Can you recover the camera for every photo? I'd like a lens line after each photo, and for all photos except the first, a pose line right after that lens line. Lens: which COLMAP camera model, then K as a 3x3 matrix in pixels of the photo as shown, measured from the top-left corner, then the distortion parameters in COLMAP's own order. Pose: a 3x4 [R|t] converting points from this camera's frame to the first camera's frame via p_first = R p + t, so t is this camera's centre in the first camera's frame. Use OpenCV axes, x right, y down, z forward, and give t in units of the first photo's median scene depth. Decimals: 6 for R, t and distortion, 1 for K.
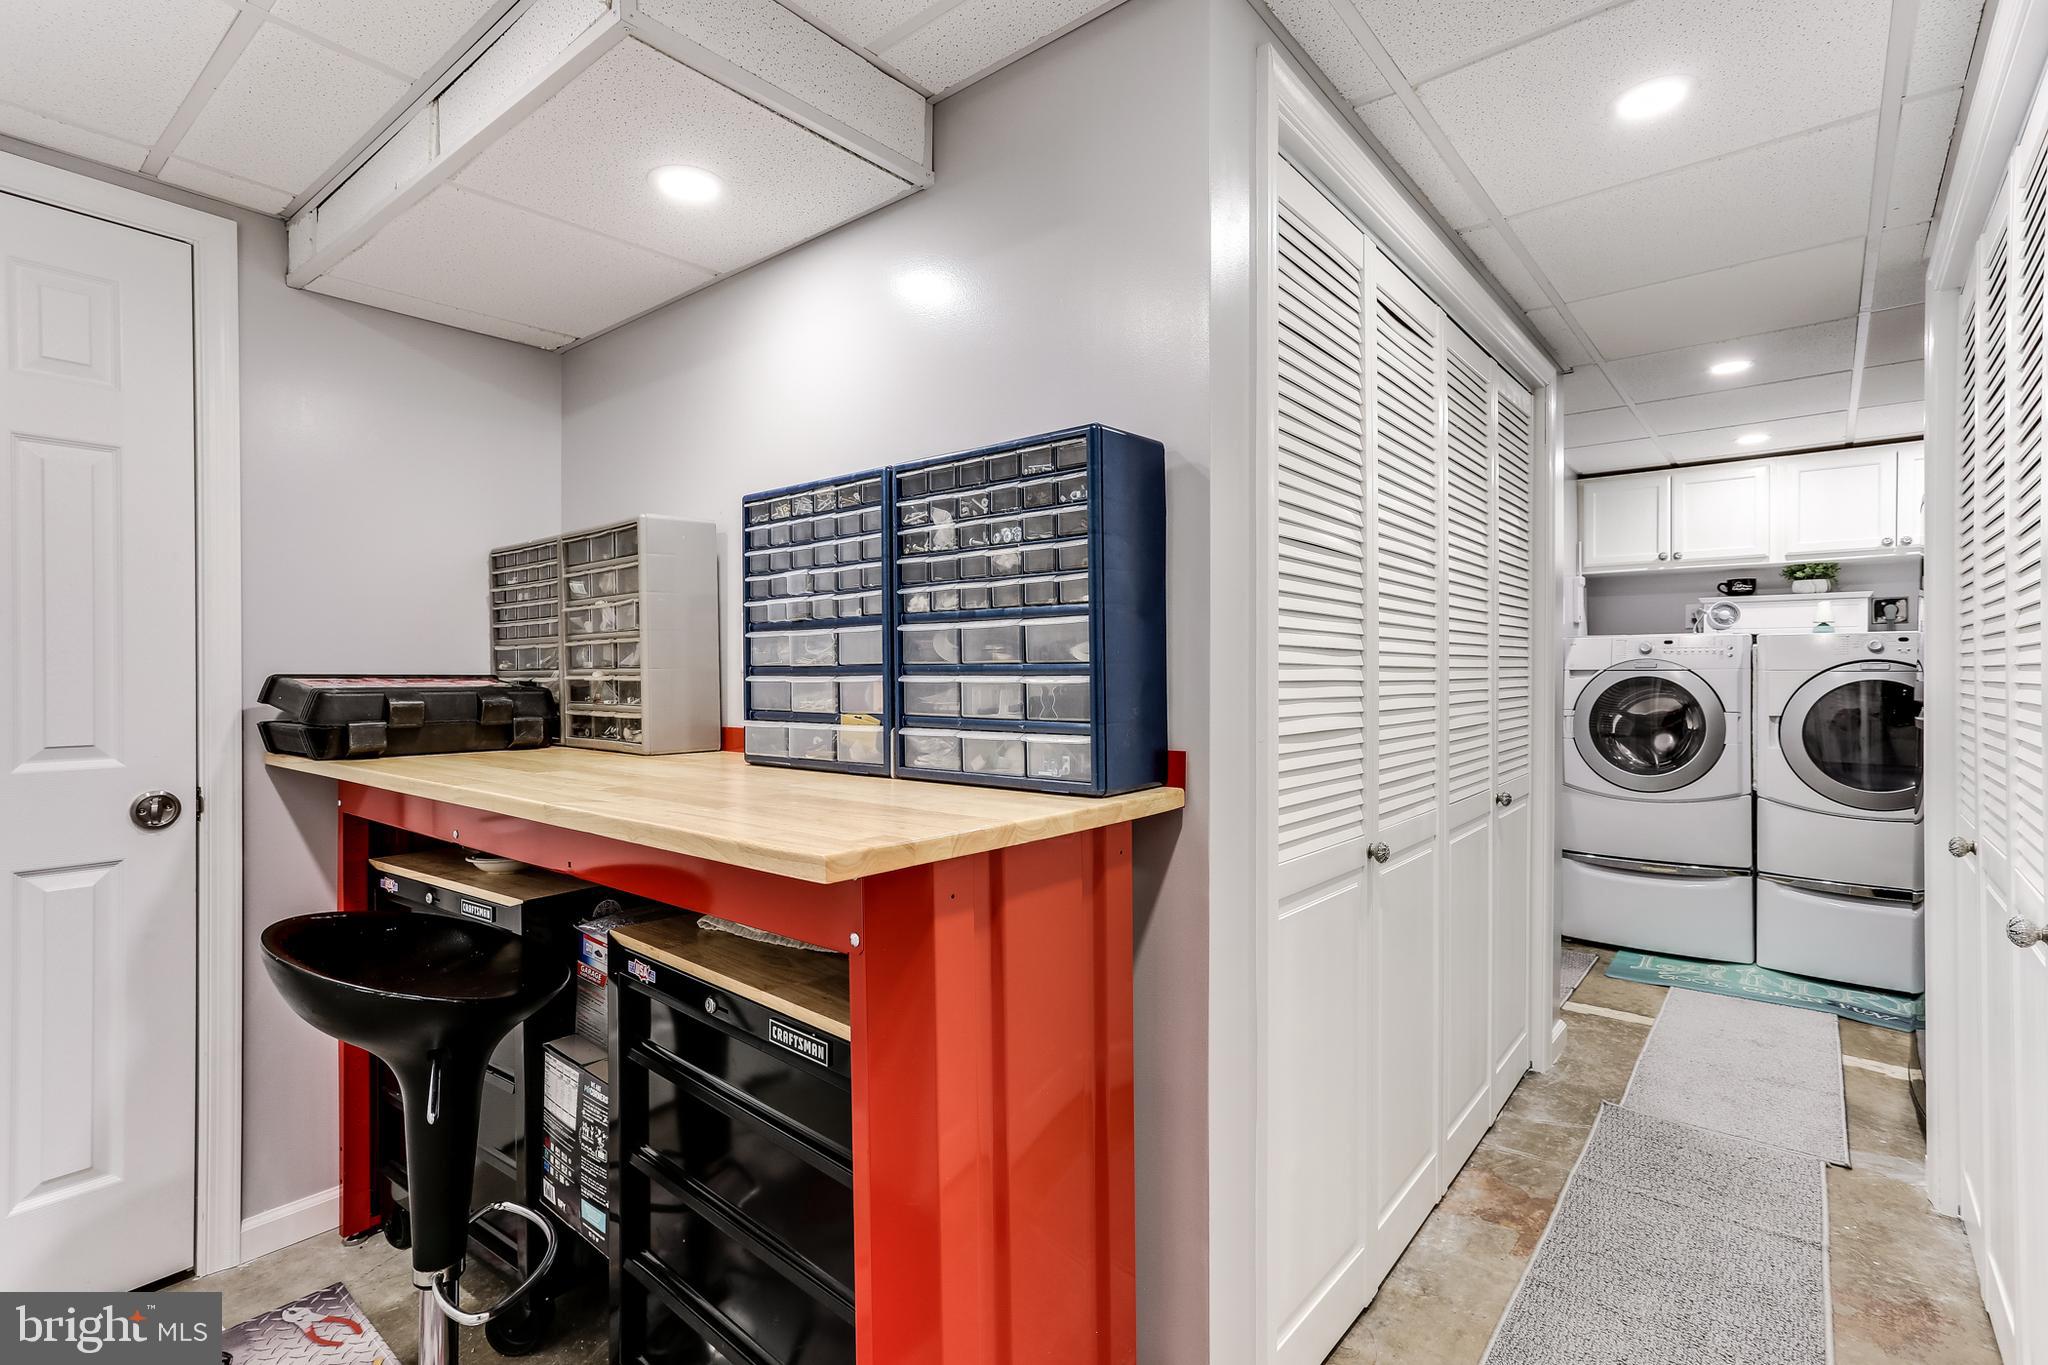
lens RADIAL K [[993.2, 0, 1022.5], [0, 993.2, 685.3], [0, 0, 1]] dist [-0.018313, 0.003938]
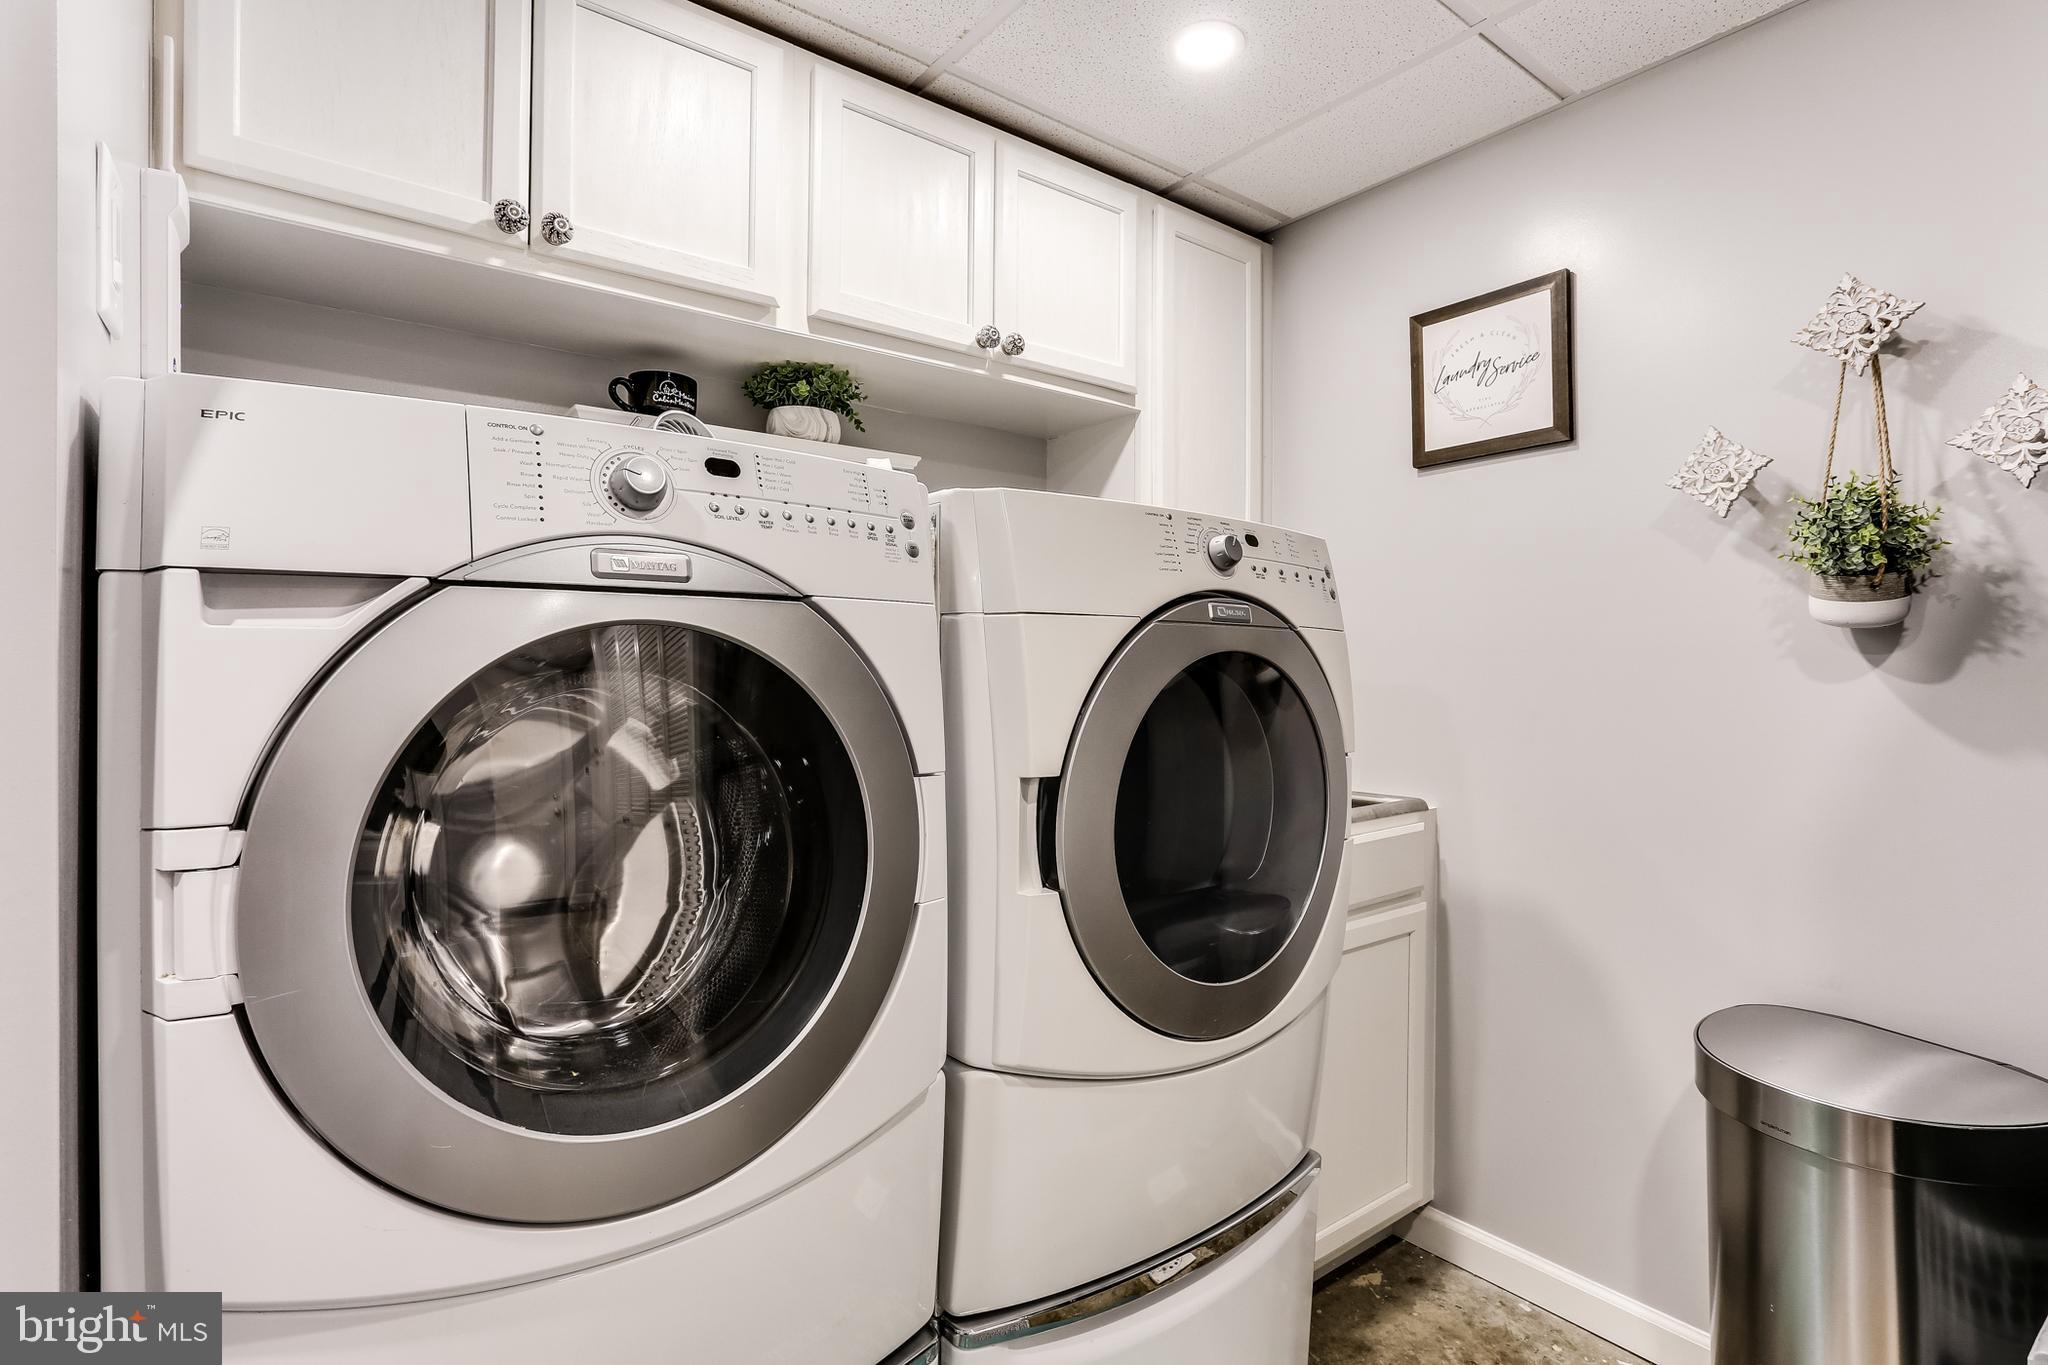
lens RADIAL K [[993.2, 0, 1028.7], [0, 993.2, 678.7], [0, 0, 1]] dist [-0.018313, 0.003938]
pose [[0.252712, -0.014003, 0.967440, 0.439373], [0.007440, 0.999894, 0.012529, -0.000354], [-0.967513, 0.004032, 0.252790, 0.834302]]
